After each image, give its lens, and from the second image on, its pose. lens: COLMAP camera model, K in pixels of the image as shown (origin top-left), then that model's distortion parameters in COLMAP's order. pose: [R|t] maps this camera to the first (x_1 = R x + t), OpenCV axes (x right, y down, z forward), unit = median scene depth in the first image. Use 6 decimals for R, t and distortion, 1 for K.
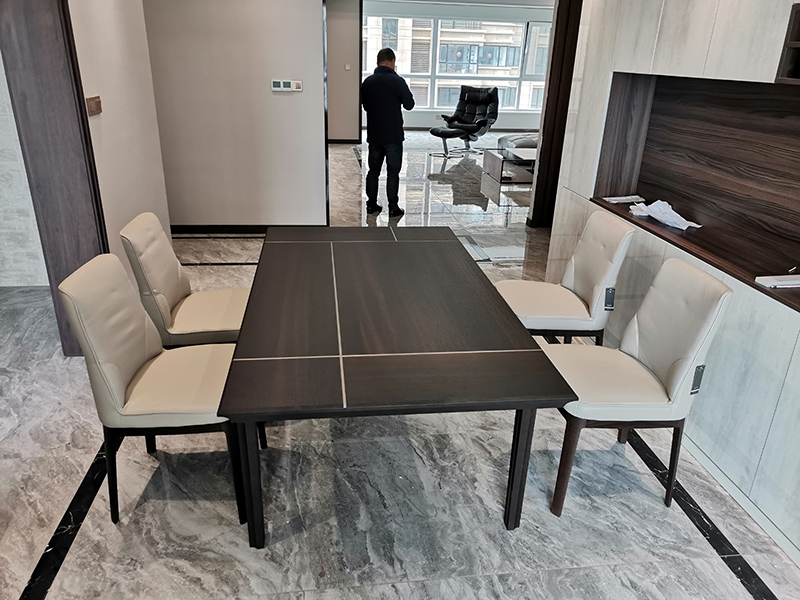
lens RADIAL K [[604.3, 0, 402.6], [0, 604.3, 299.7], [0, 0, 1]] dist [0.038998, -0.008540]
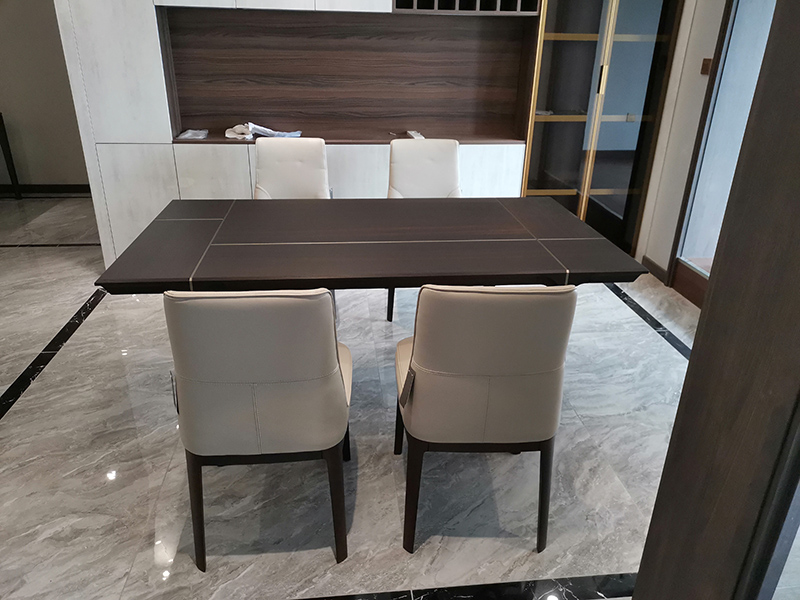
lens RADIAL K [[604.3, 0, 401.1], [0, 604.3, 301.5], [0, 0, 1]] dist [0.038998, -0.008540]
pose [[0.024855, -0.436921, 0.899157, -1.113749], [0.363486, 0.841823, 0.399013, -0.345570], [-0.931268, 0.316913, 0.179738, 0.942026]]
